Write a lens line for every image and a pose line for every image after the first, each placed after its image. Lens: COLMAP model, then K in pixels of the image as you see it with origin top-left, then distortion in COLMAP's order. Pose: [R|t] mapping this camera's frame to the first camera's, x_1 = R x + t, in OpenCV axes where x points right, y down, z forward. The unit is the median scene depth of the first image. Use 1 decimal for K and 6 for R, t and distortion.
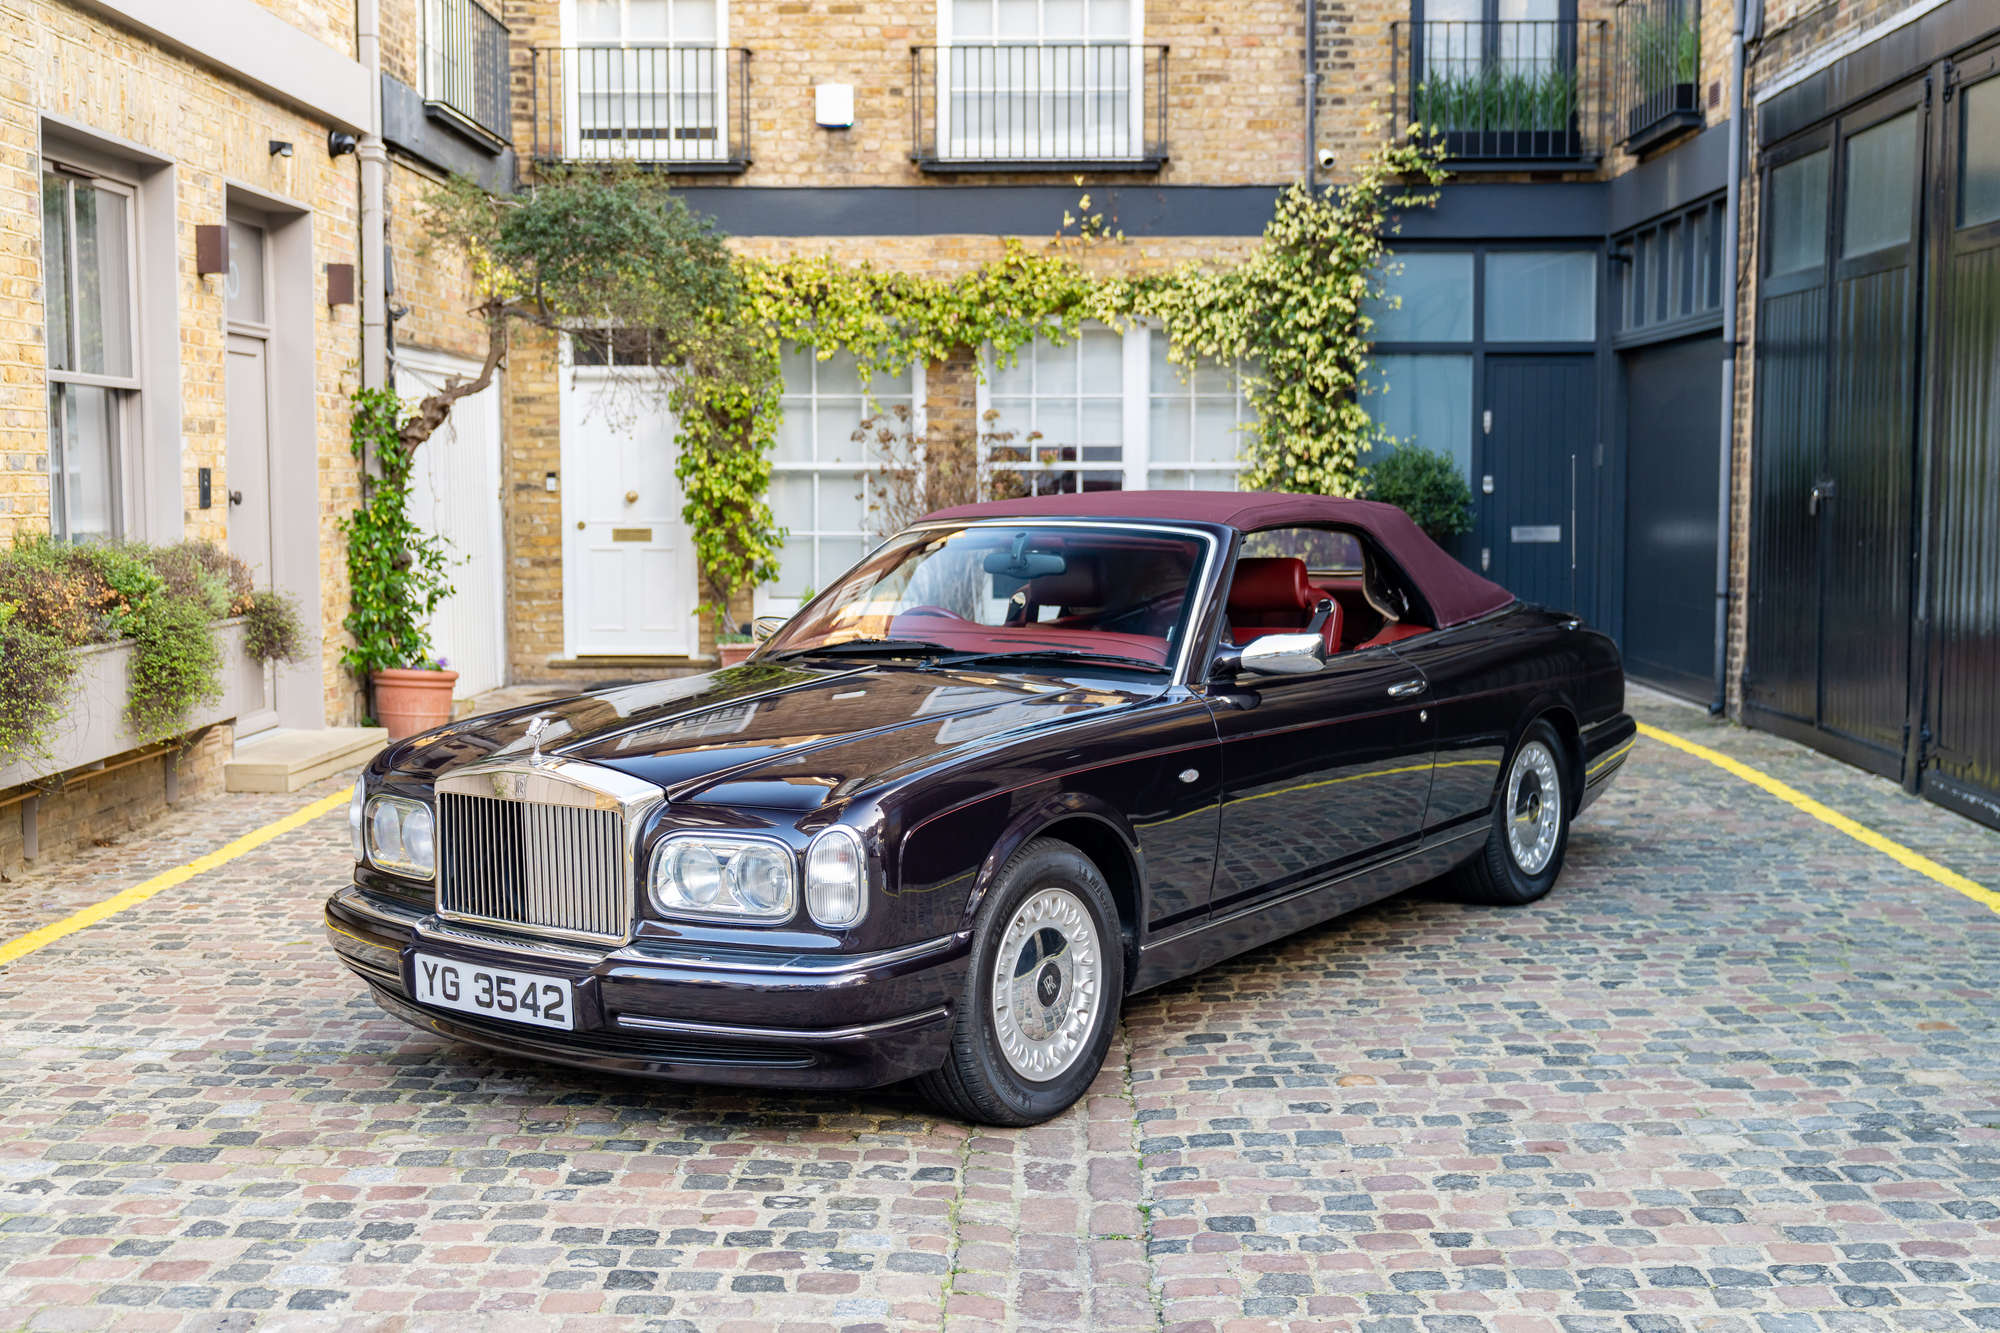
lens RADIAL K [[2256.3, 0, 1000.0], [0, 2256.3, 666.5], [0, 0, 1]] dist [-0.005160, 0.025929]
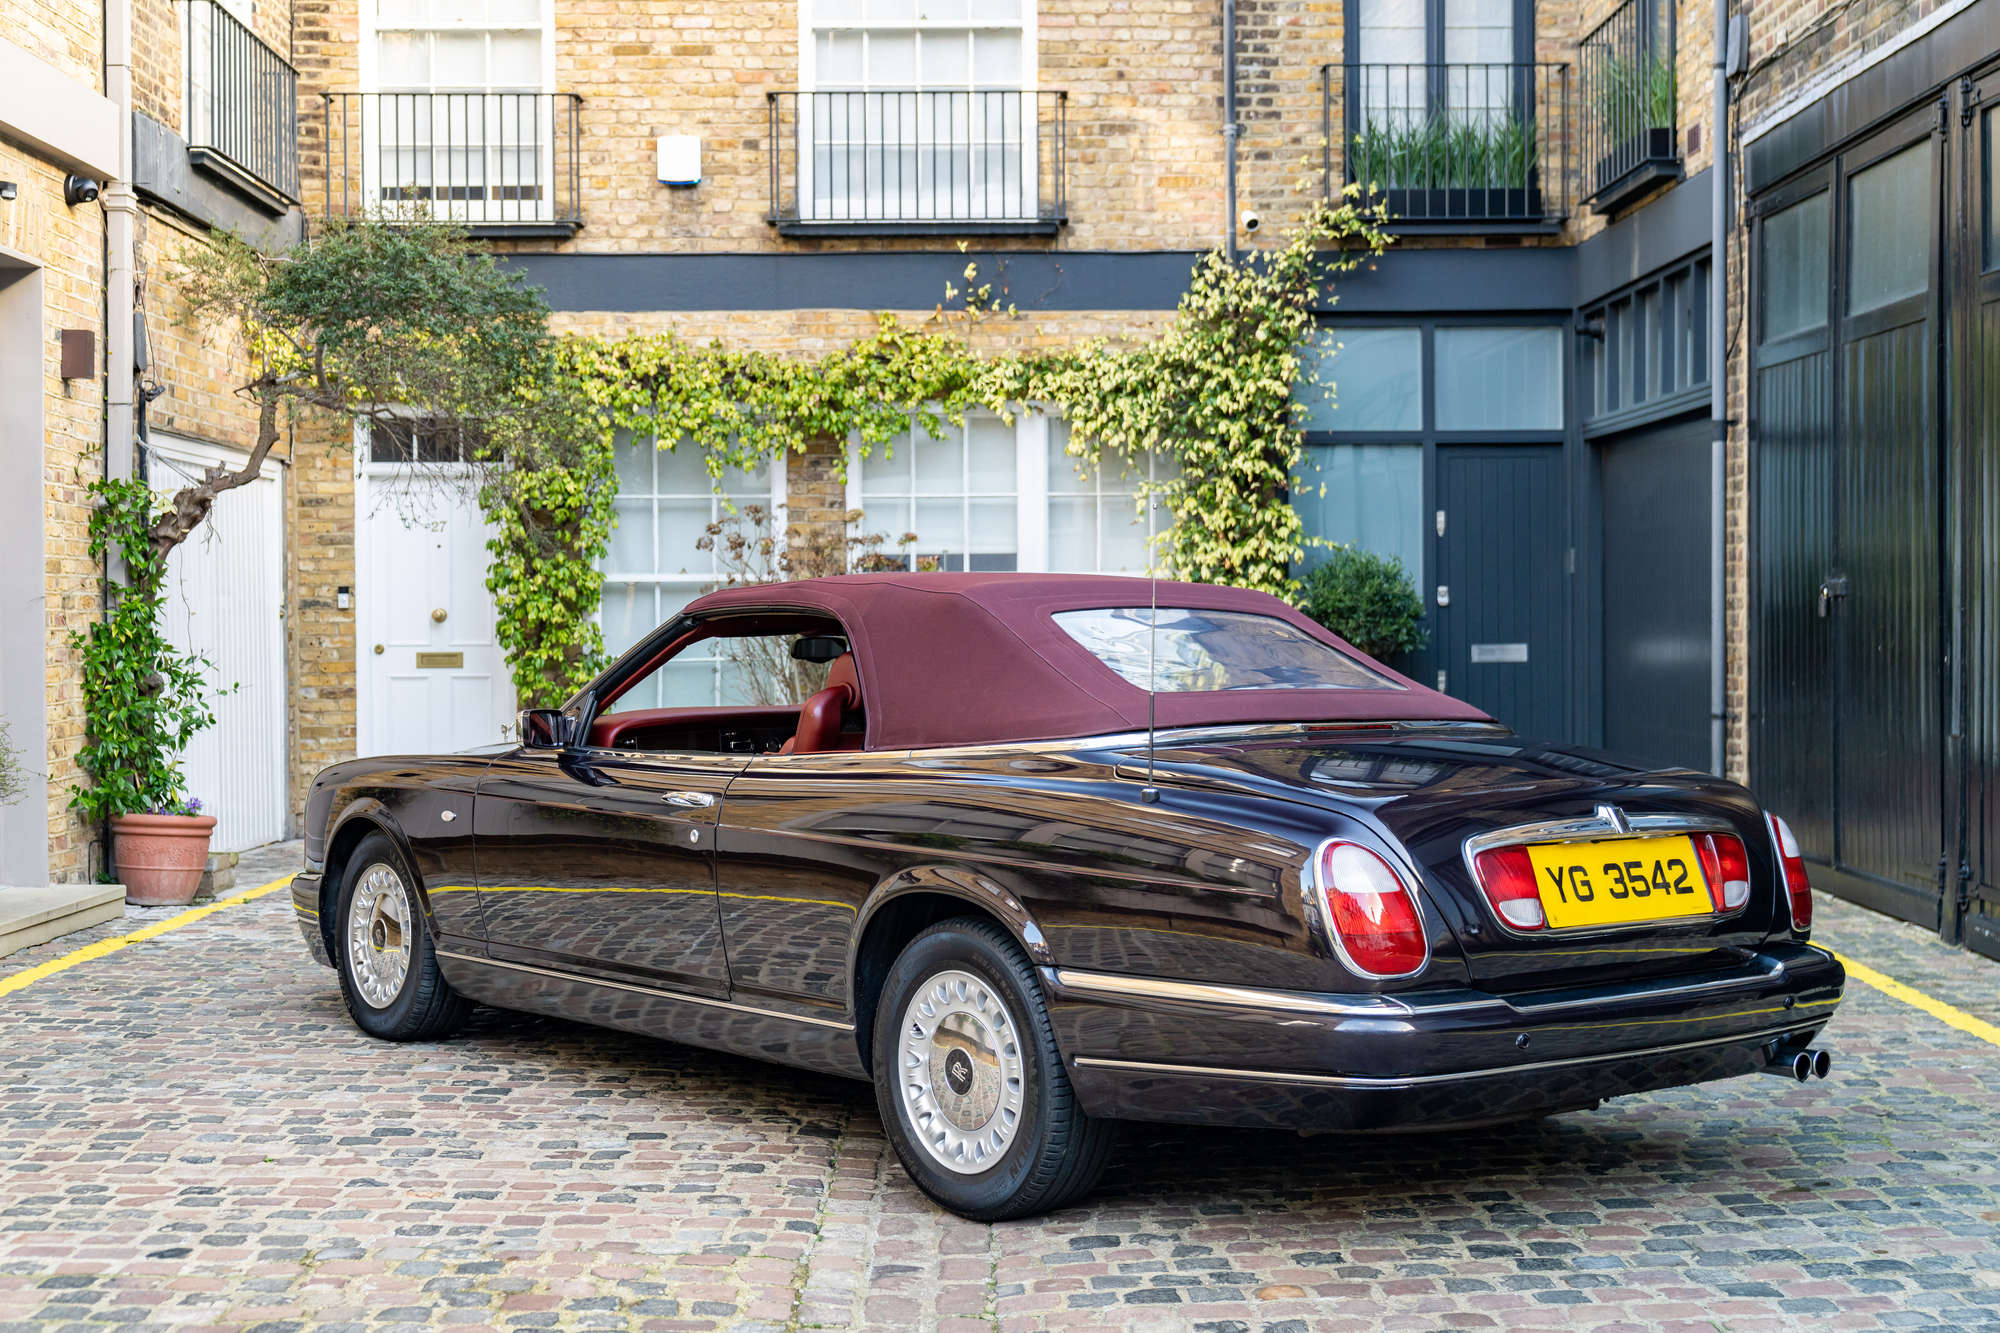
lens RADIAL K [[2553.9, 0, 977.7], [0, 2553.9, 670.0], [0, 0, 1]] dist [0.001896, 0.031847]
pose [[0.999532, -0.005472, 0.030083, 0.011600], [0.007412, 0.997873, -0.064768, 0.010434], [-0.029665, 0.064961, 0.997447, 0.043768]]
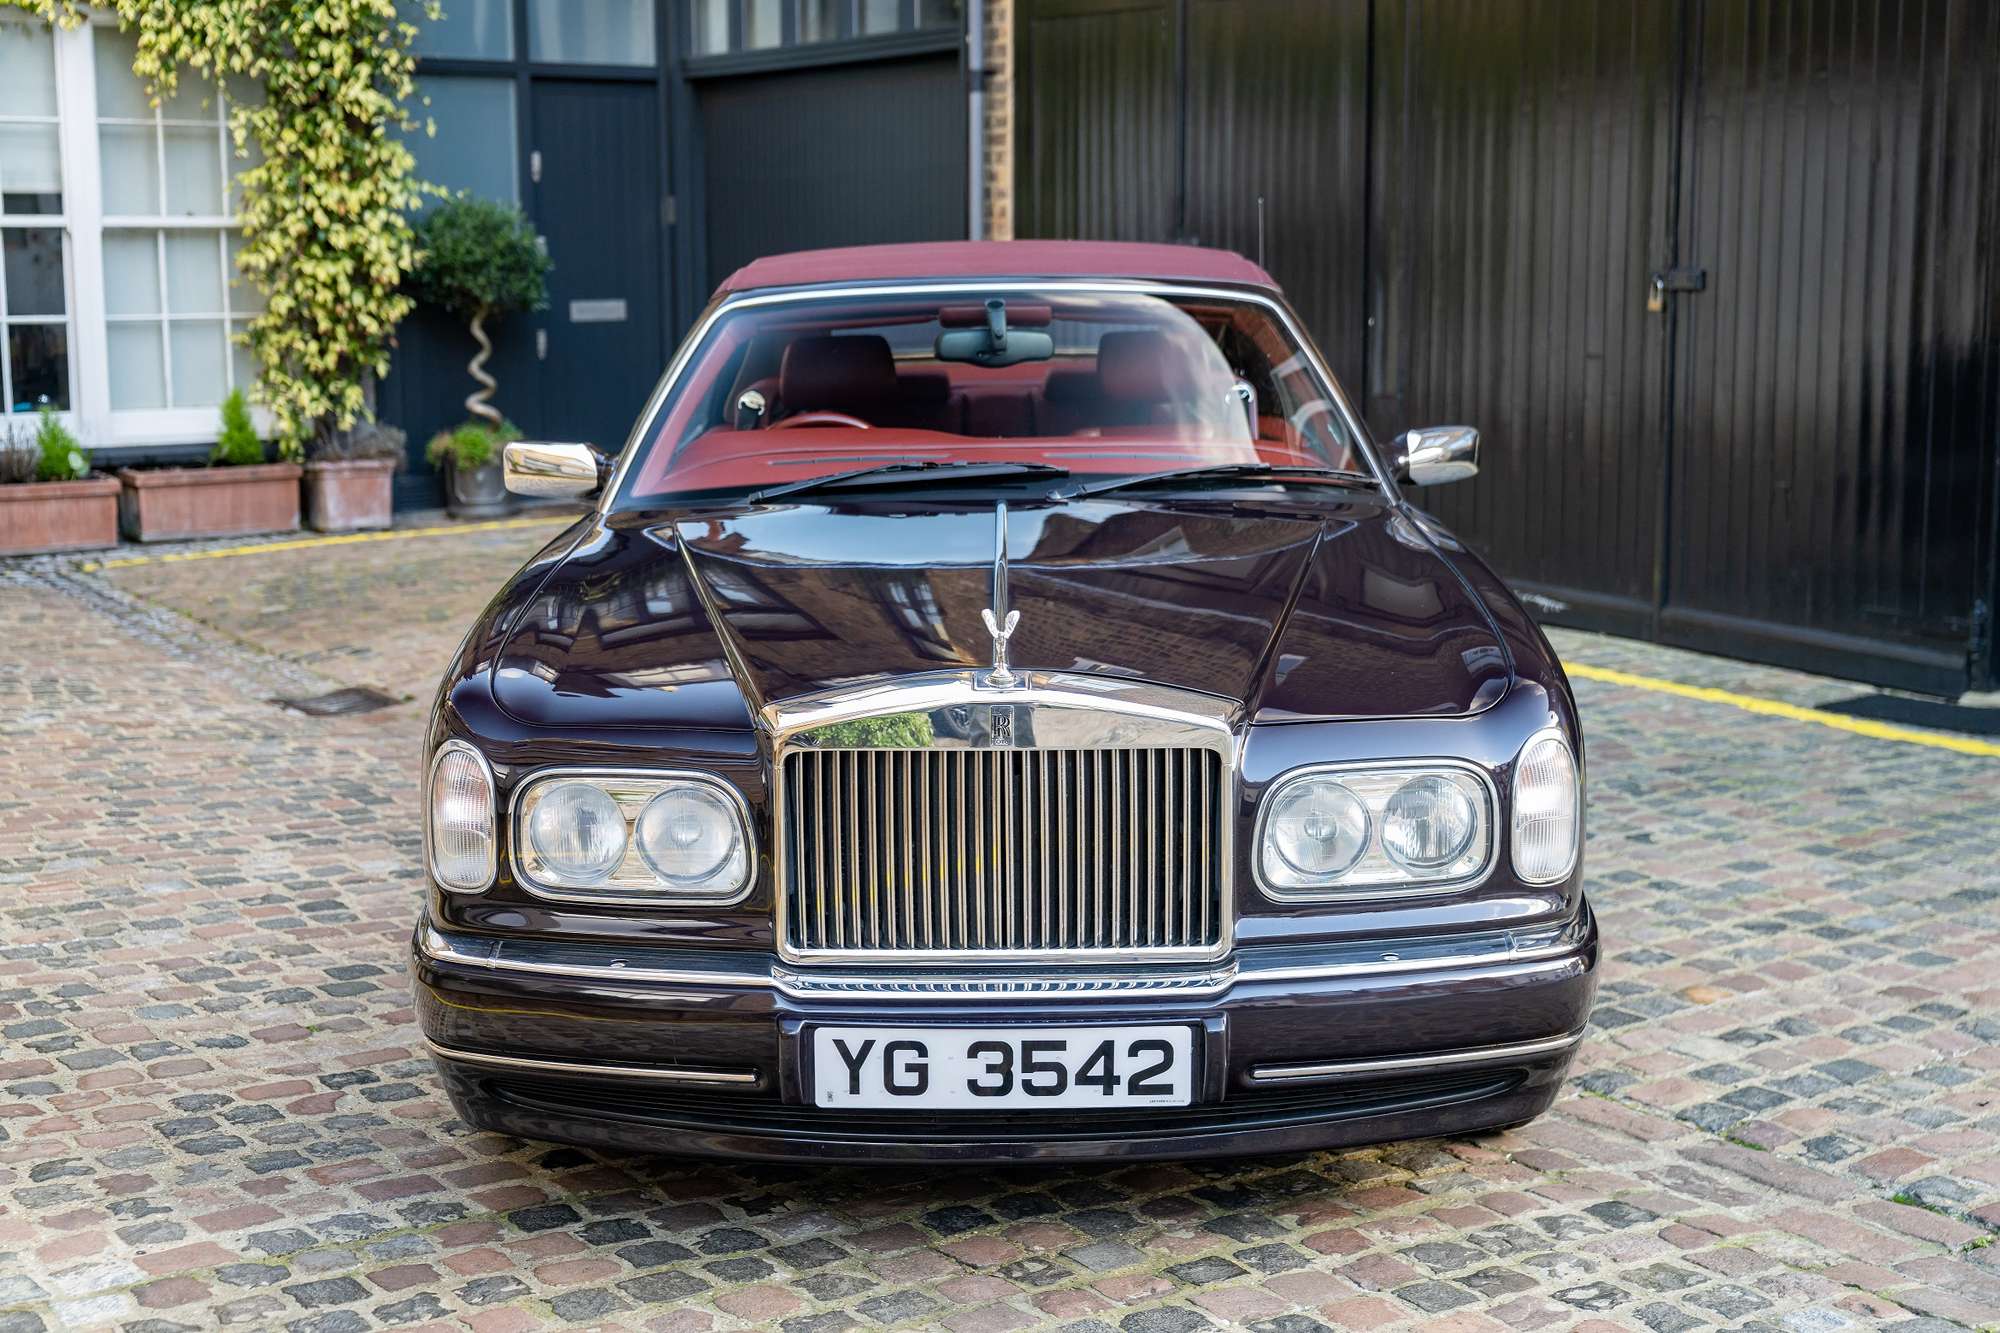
lens RADIAL K [[2712.1, 0, 1000.0], [0, 2712.1, 666.5], [0, 0, 1]] dist [0.001413, -0.030383]
pose [[0.817550, -0.087995, 0.569094, -0.235092], [0.048776, 0.995286, 0.083823, -0.008444], [-0.573788, -0.040772, 0.817989, 0.155959]]
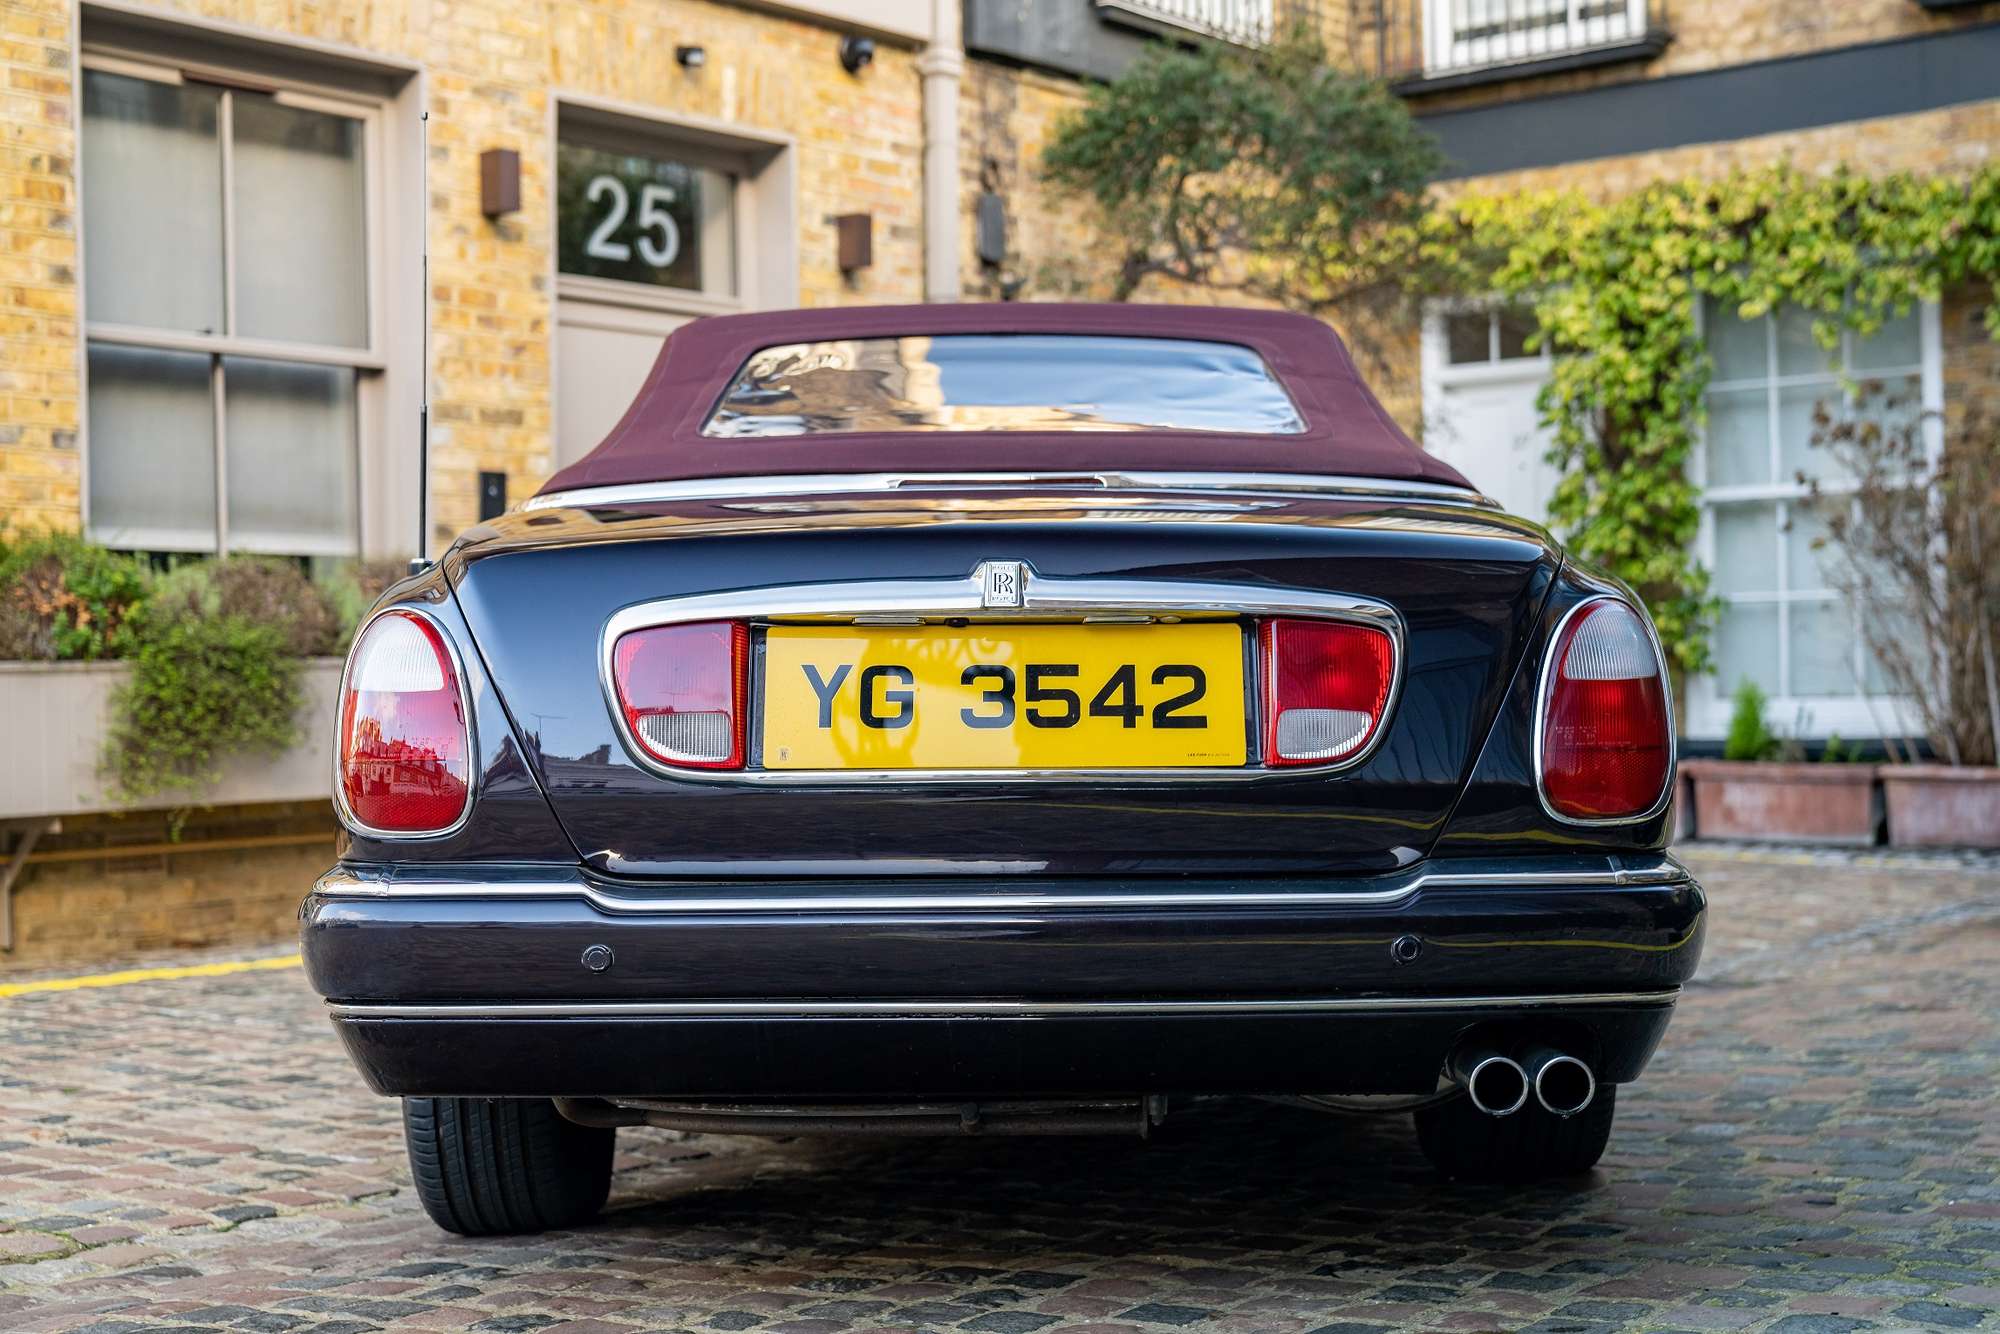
lens RADIAL K [[2907.6, 0, 1000.0], [0, 2907.6, 667.0], [0, 0, 1]] dist [0.015565, 0.041230]
pose [[0.799294, -0.021205, -0.600566, 0.273000], [-0.030142, 0.996705, -0.075309, 0.034320], [0.600184, 0.078297, 0.796021, 0.247499]]
